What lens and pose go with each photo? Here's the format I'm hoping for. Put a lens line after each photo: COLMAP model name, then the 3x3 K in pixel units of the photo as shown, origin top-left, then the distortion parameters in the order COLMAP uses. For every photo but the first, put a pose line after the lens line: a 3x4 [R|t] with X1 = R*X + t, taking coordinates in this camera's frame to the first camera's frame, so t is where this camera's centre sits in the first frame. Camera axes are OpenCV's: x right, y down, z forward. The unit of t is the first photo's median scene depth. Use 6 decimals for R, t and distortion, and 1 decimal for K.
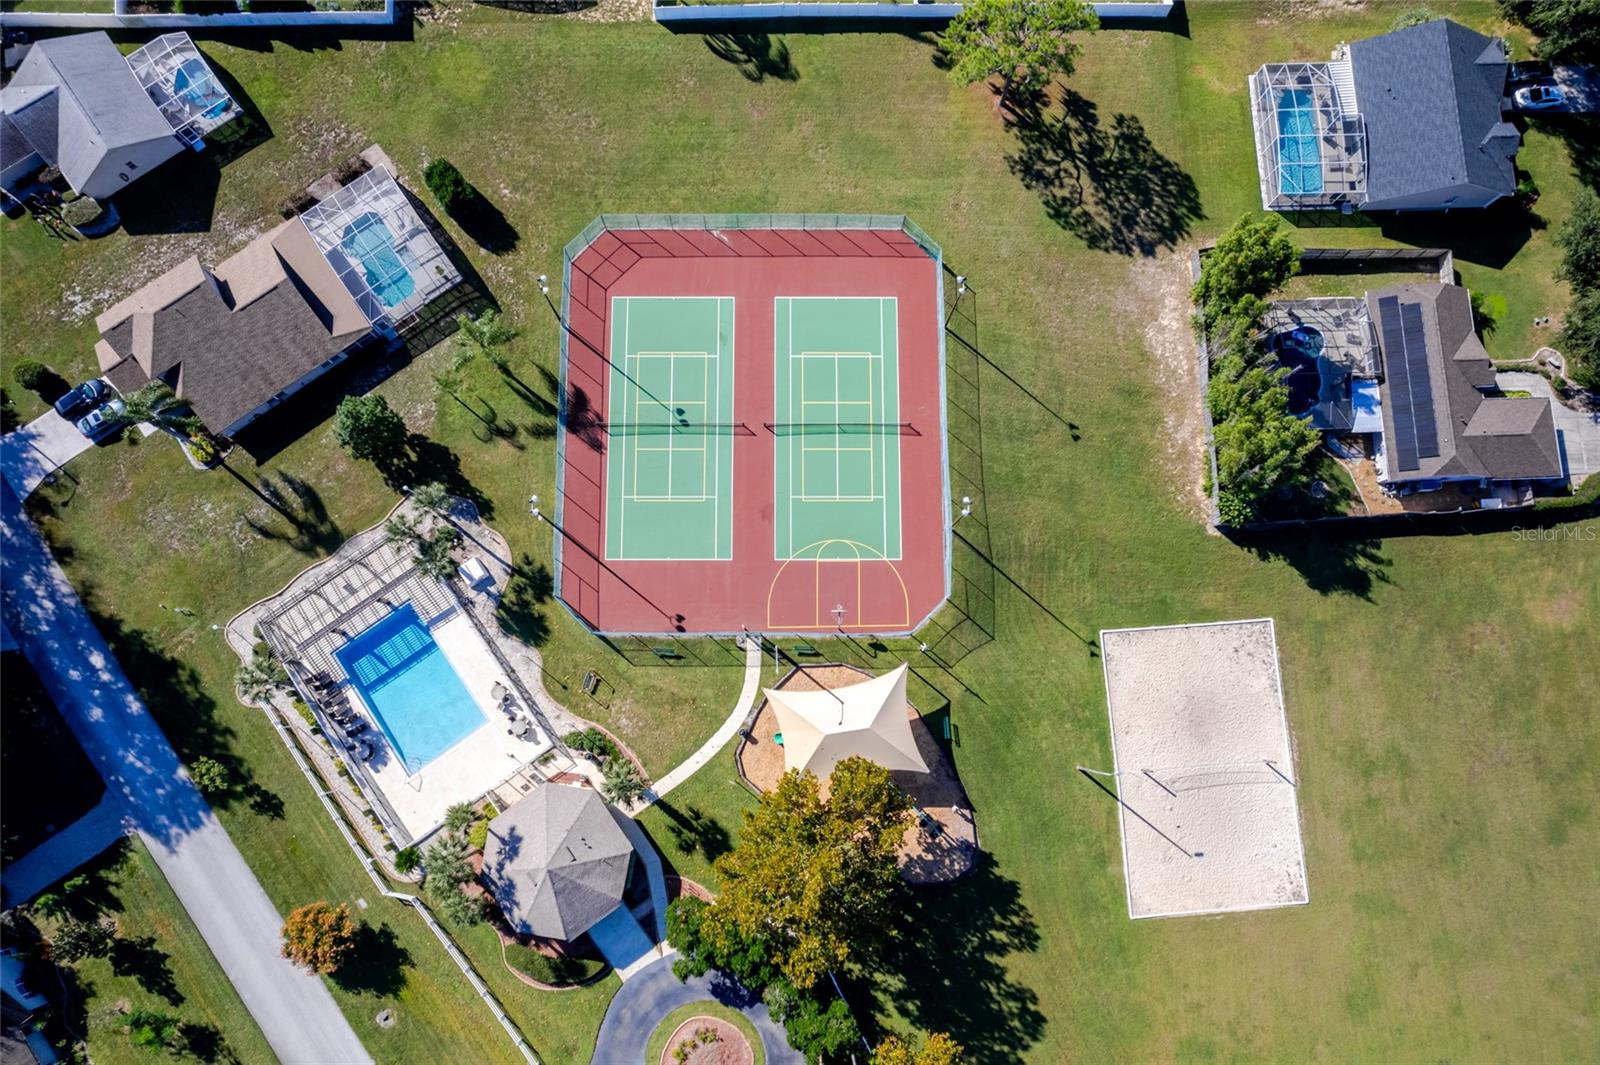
lens RADIAL K [[1027.5, 0, 802.2], [0, 1027.5, 523.4], [0, 0, 1]] dist [-0.075892, 0.064150]
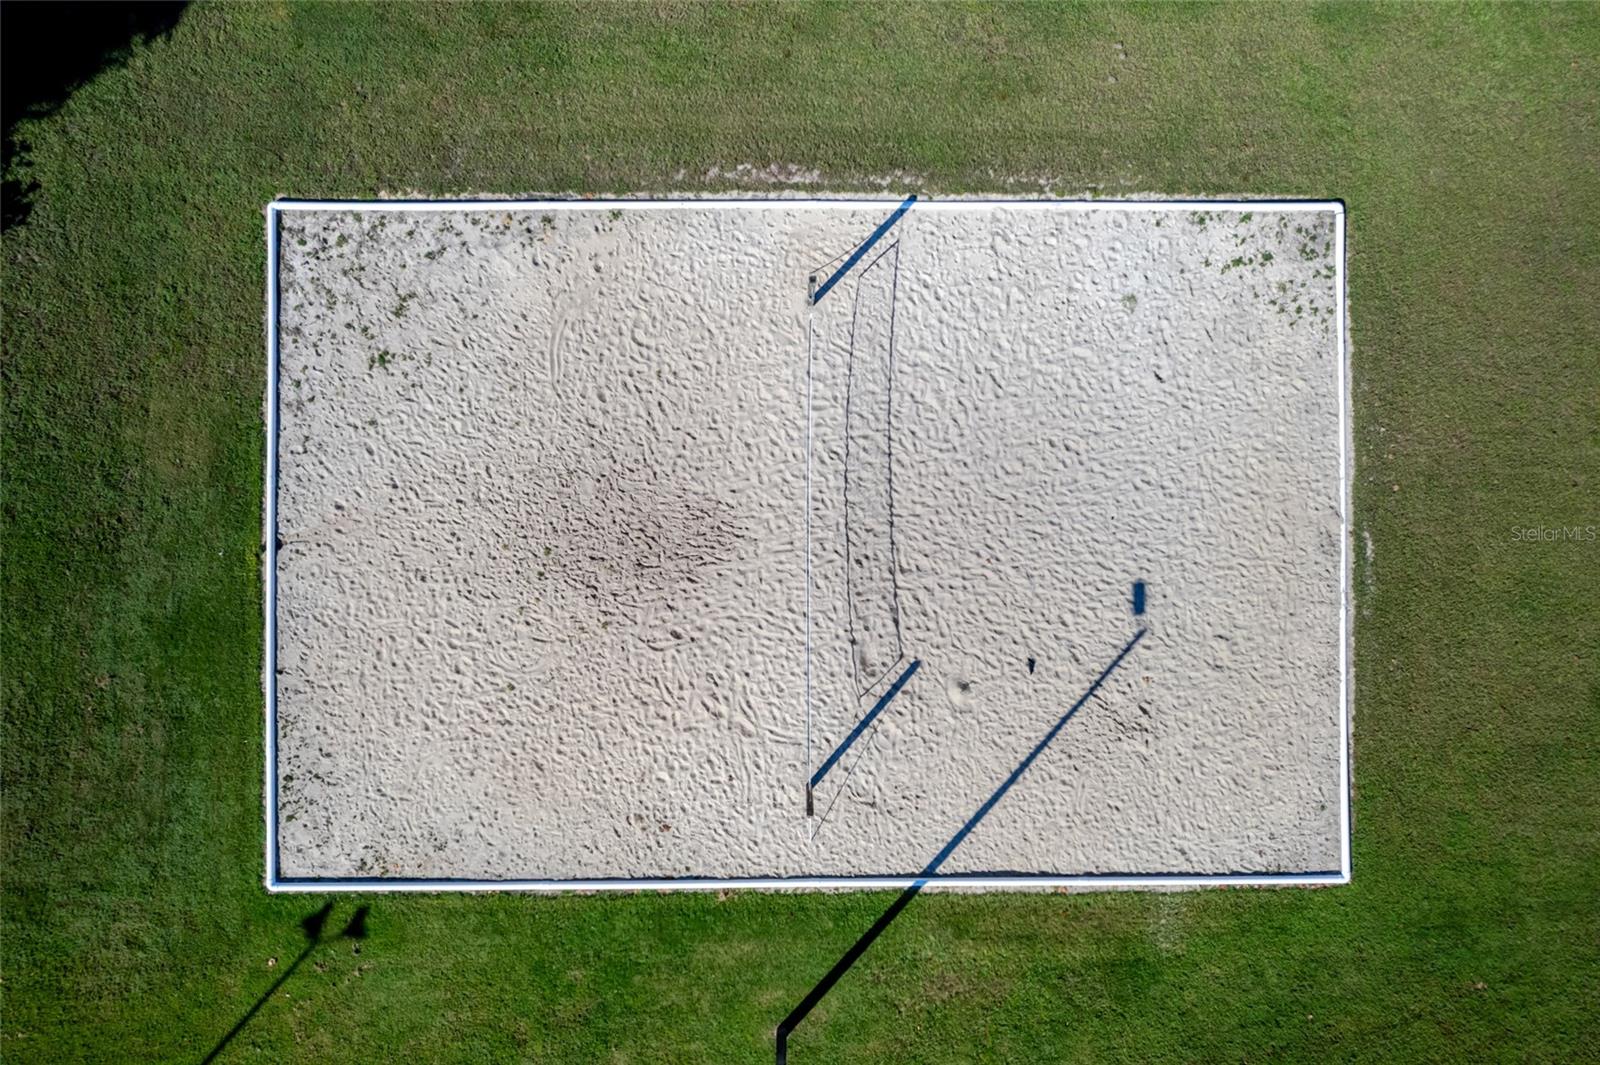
lens RADIAL K [[1027.5, 0, 802.2], [0, 1027.5, 523.4], [0, 0, 1]] dist [-0.075892, 0.064150]
pose [[0.066783, -0.997768, -0.000083, 0.401526], [0.984772, 0.065900, 0.160875, 0.195049], [-0.160511, -0.010826, 0.986975, 0.744729]]
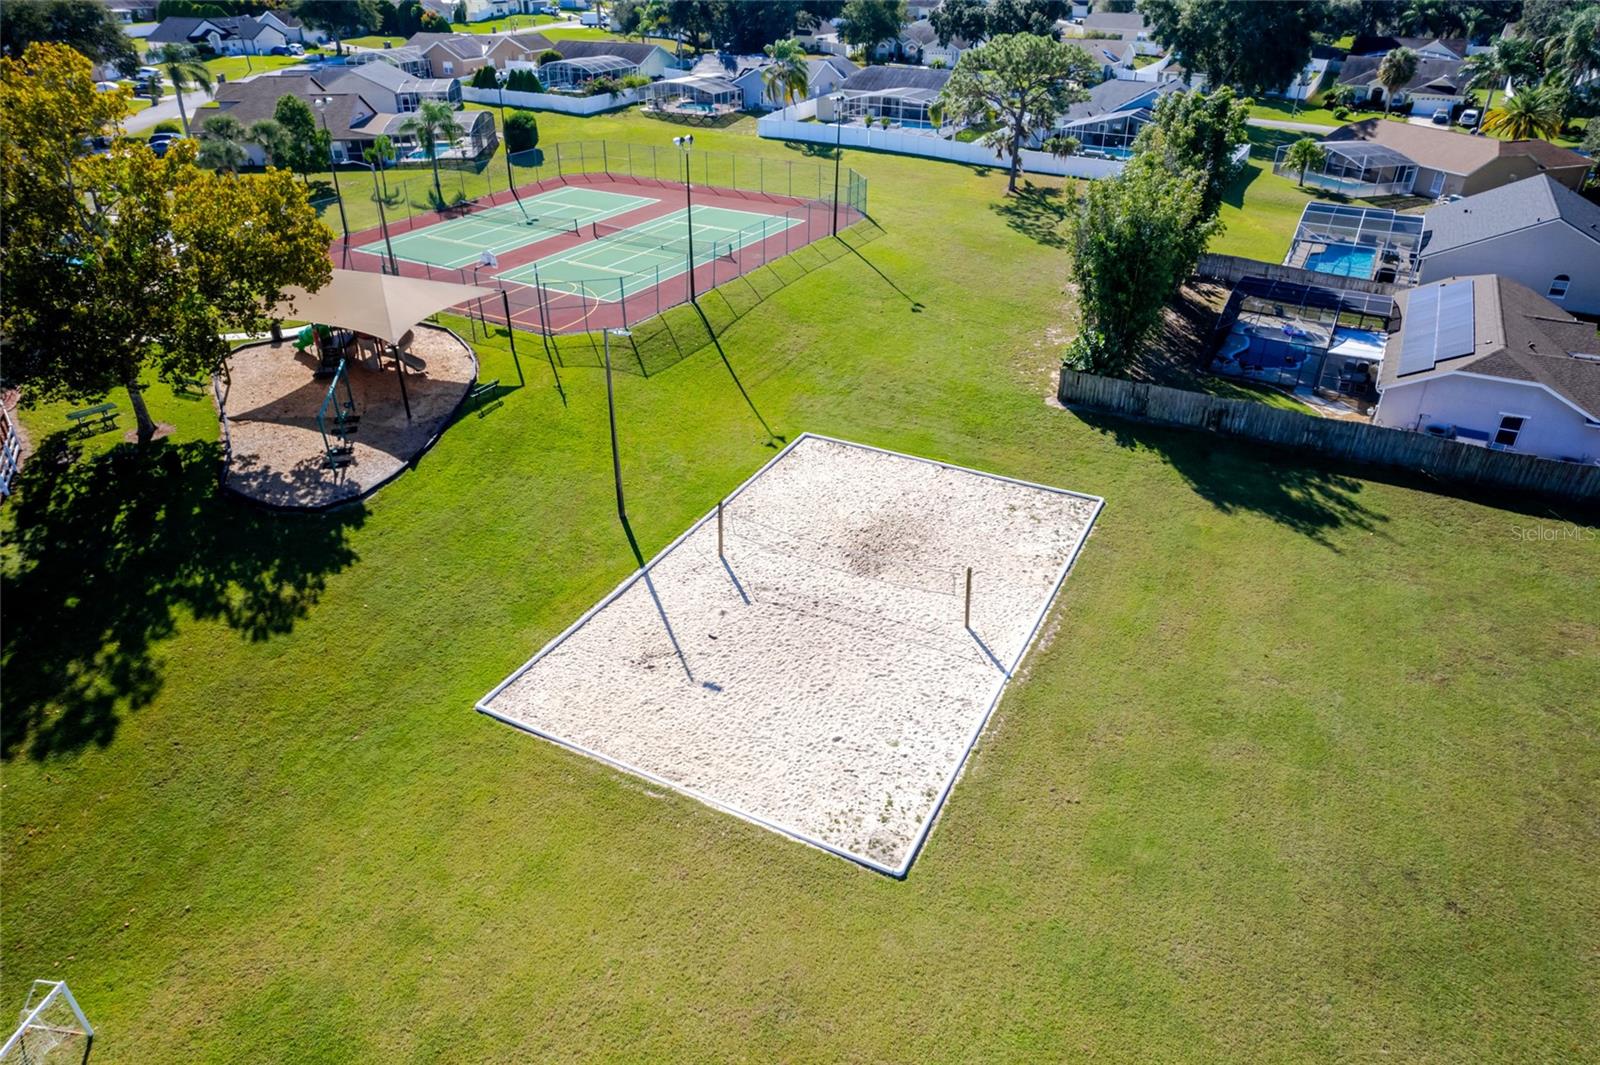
lens RADIAL K [[1027.5, 0, 802.2], [0, 1027.5, 523.4], [0, 0, 1]] dist [-0.075892, 0.064150]
pose [[0.855656, 0.256353, -0.449595, 0.583154], [-0.511062, 0.555584, -0.655852, 0.534687], [0.081658, 0.790955, 0.606401, 0.696231]]
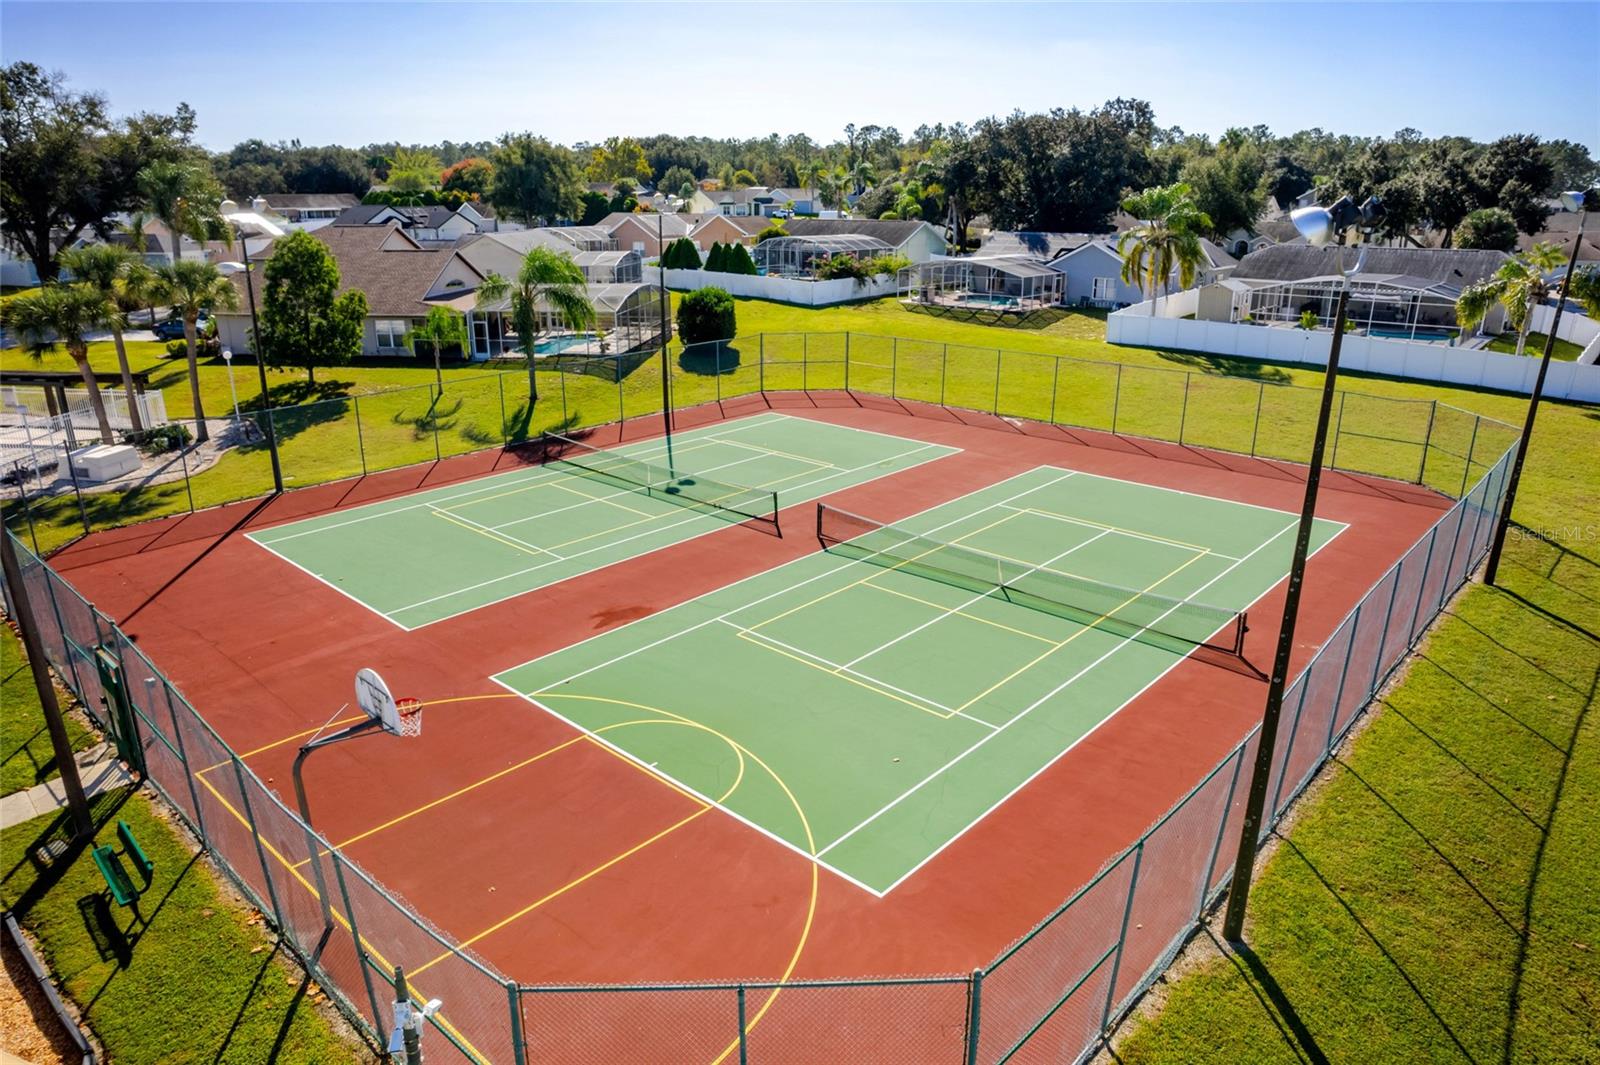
lens RADIAL K [[1027.5, 0, 802.2], [0, 1027.5, 523.4], [0, 0, 1]] dist [-0.075892, 0.064150]
pose [[0.732175, 0.203812, -0.649909, 0.186827], [-0.672411, 0.368364, -0.642006, 0.131234], [0.108554, 0.907066, 0.406752, 0.874270]]
